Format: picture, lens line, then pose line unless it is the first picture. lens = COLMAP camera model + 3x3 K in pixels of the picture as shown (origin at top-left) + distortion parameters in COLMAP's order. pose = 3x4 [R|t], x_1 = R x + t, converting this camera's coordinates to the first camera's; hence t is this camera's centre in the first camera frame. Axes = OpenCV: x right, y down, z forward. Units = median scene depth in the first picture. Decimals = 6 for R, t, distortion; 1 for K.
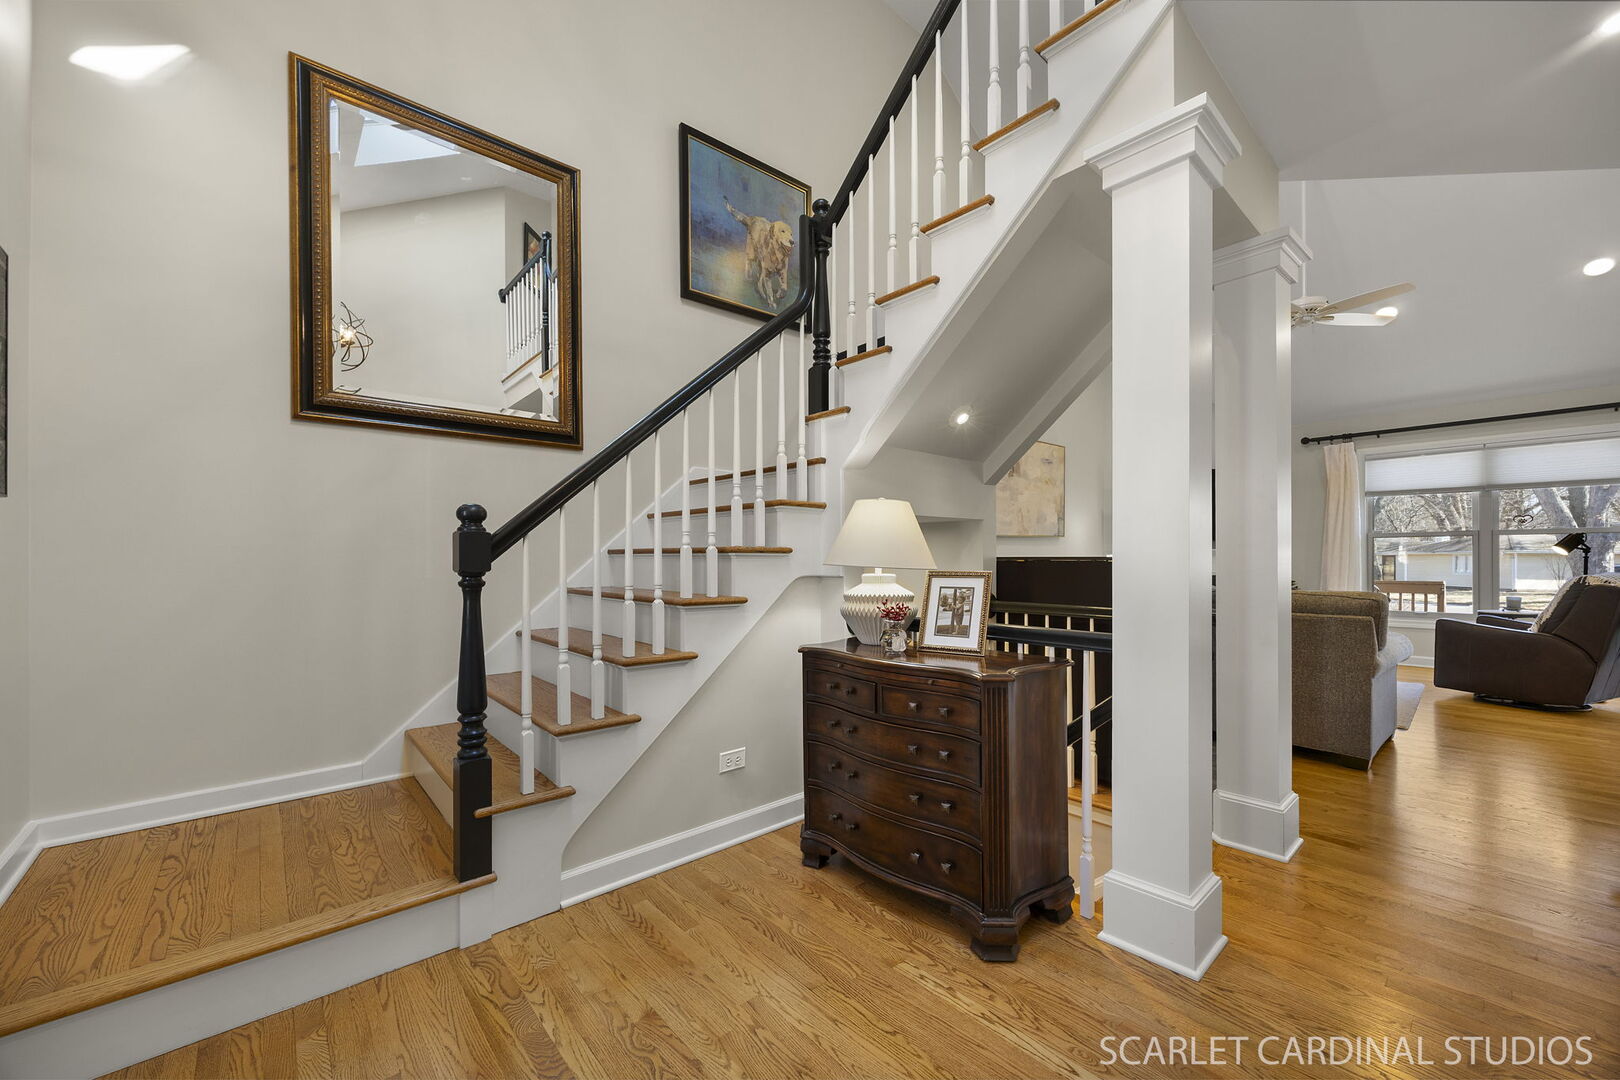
lens RADIAL K [[626.8, 0, 814.2], [0, 626.8, 548.2], [0, 0, 1]] dist [0.003956, 0.000150]
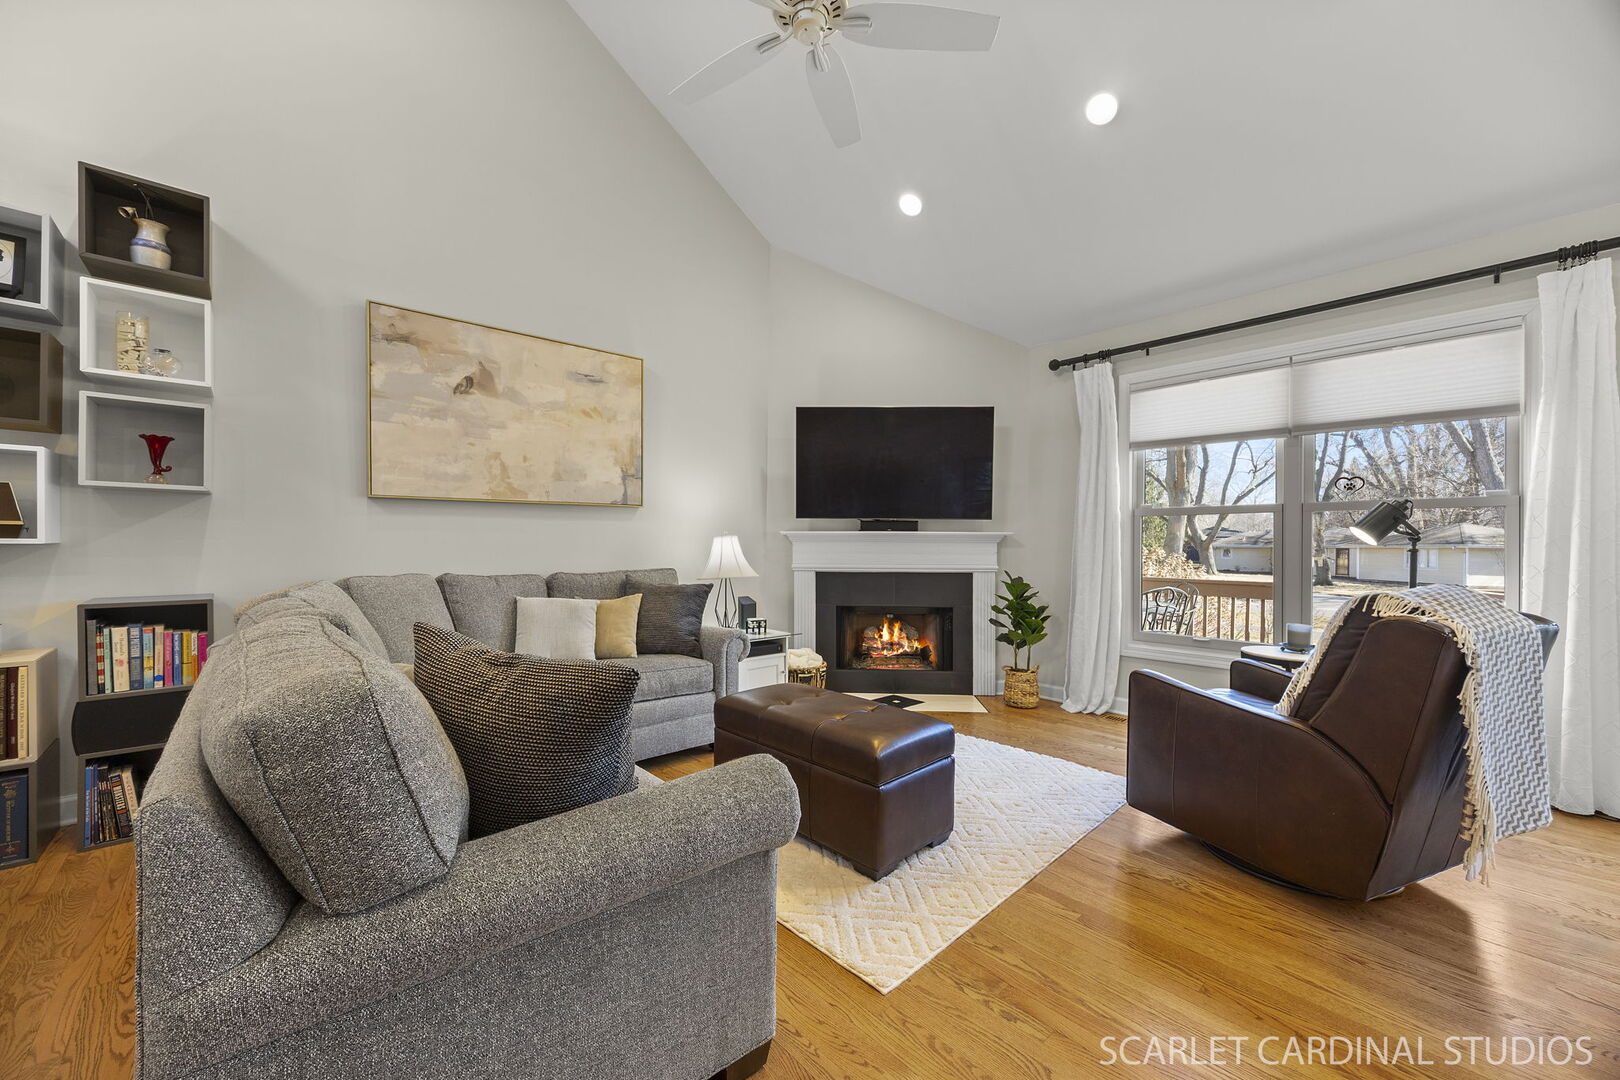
lens RADIAL K [[626.8, 0, 802.0], [0, 626.8, 534.9], [0, 0, 1]] dist [0.003956, 0.000150]
pose [[0.999762, 0.014575, 0.016215, 0.552391], [-0.014620, 0.999890, 0.002631, 0.005628], [-0.016174, -0.002868, 0.999865, 0.388444]]
